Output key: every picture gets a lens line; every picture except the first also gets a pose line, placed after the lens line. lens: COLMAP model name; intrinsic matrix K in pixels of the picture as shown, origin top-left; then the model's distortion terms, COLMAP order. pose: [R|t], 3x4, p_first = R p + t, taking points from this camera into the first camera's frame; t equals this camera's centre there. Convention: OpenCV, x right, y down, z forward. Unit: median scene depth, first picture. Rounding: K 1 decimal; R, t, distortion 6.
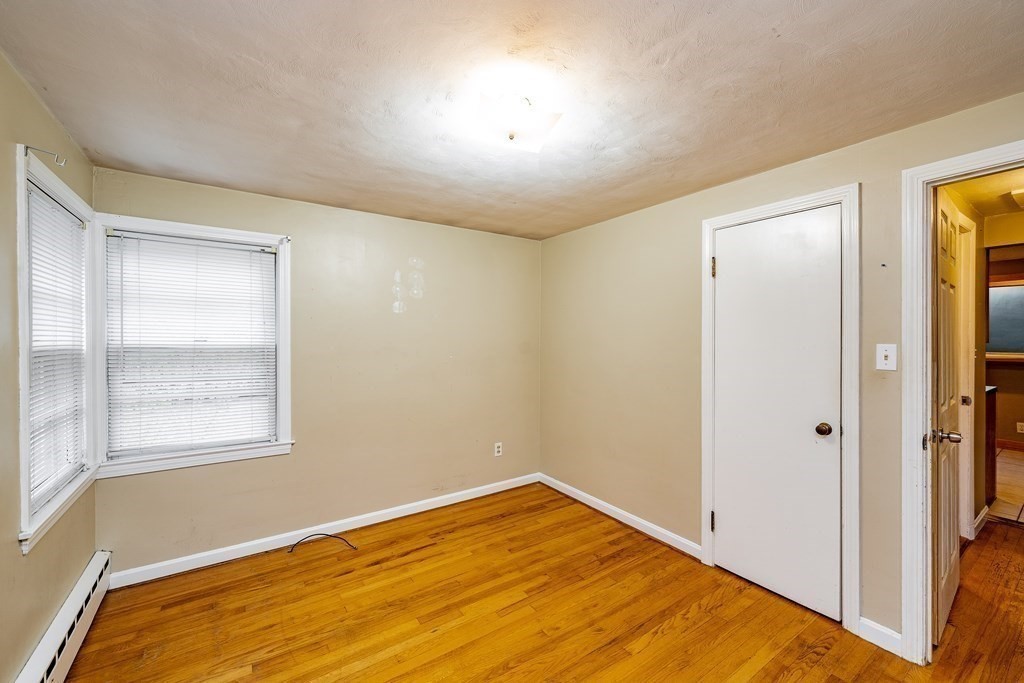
lens RADIAL K [[411.5, 0, 511.7], [0, 411.5, 341.1], [0, 0, 1]] dist [-0.000606, -0.000525]
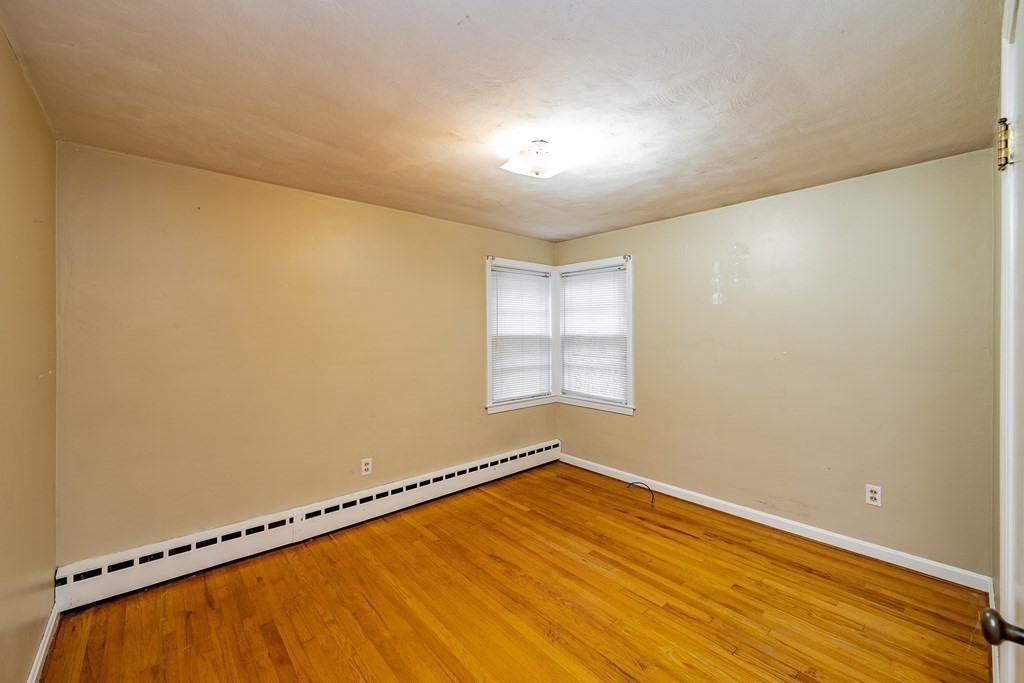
lens RADIAL K [[411.5, 0, 515.5], [0, 411.5, 336.2], [0, 0, 1]] dist [-0.000606, -0.000525]
pose [[0.125935, 0.011293, -0.991974, 0.768456], [-0.004728, 0.999931, 0.010784, 0.000177], [0.992027, 0.003332, 0.125979, 0.463952]]
